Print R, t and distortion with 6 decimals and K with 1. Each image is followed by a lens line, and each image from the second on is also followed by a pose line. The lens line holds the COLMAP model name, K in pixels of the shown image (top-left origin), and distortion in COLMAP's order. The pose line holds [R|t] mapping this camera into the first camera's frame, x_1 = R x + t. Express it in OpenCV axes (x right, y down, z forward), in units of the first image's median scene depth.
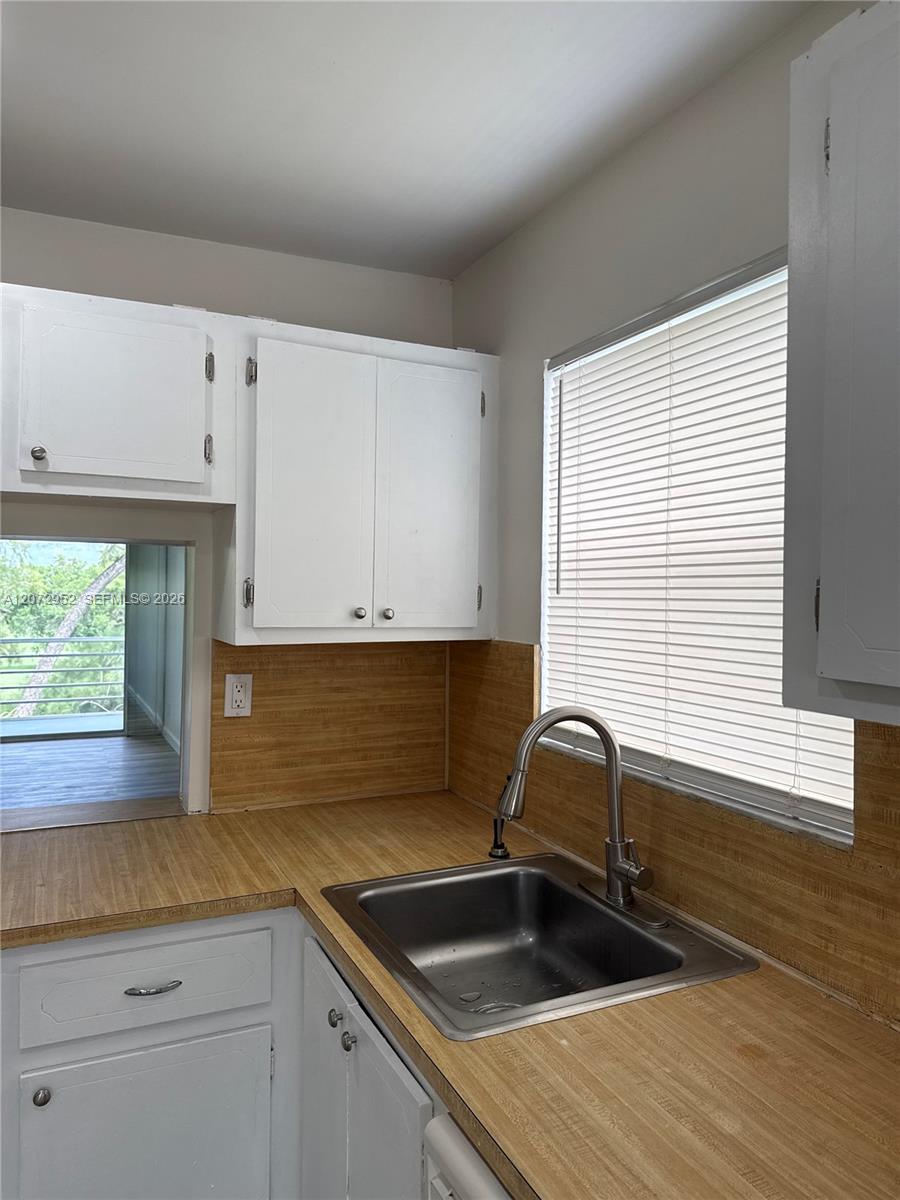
lens RADIAL K [[835.3, 0, 436.2], [0, 835.3, 599.4], [0, 0, 1]] dist [0.083462, -0.168773]
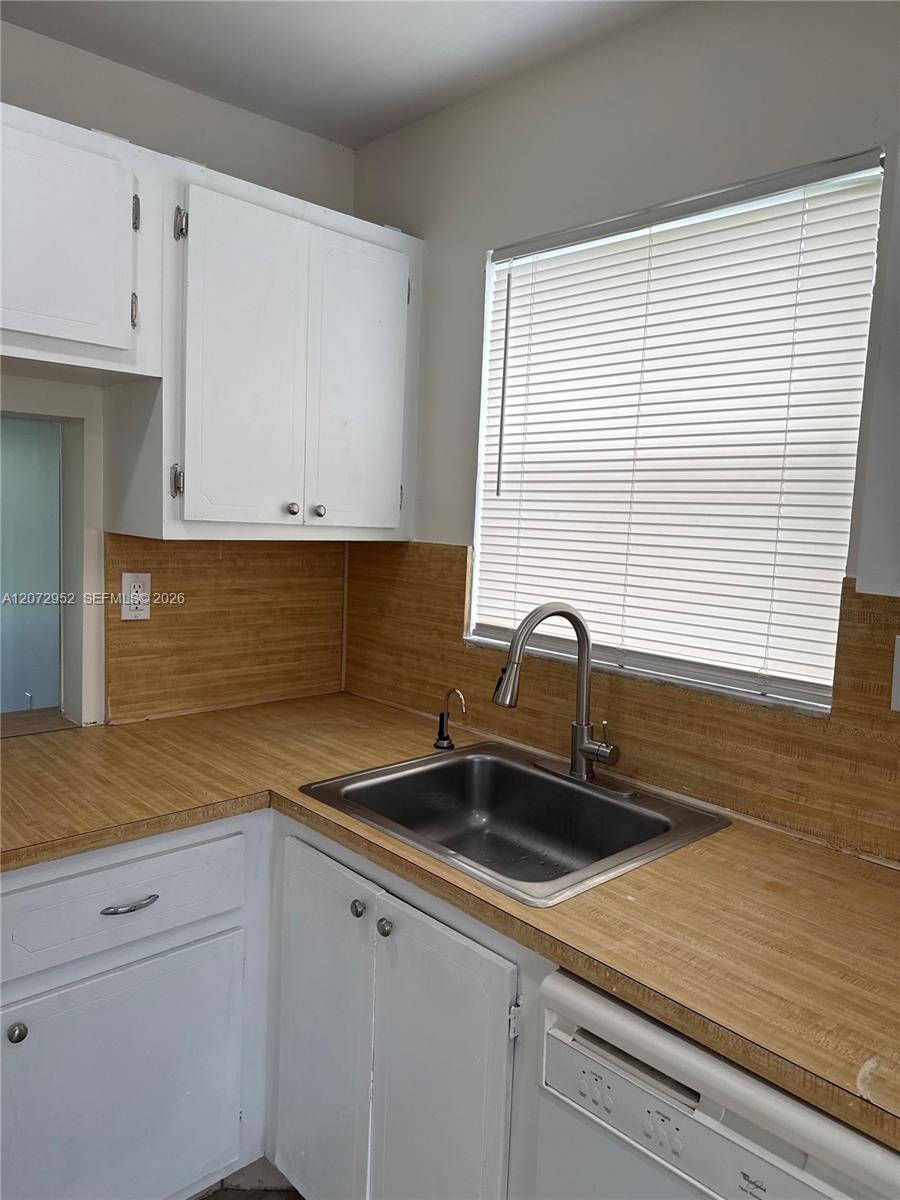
lens RADIAL K [[826.4, 0, 426.1], [0, 826.4, 623.7], [0, 0, 1]] dist [0.123716, -0.293773]
pose [[0.948495, -0.011316, 0.316591, -0.269005], [-0.030539, 0.991441, 0.126932, 0.023252], [-0.315318, -0.130063, 0.940031, 0.060817]]
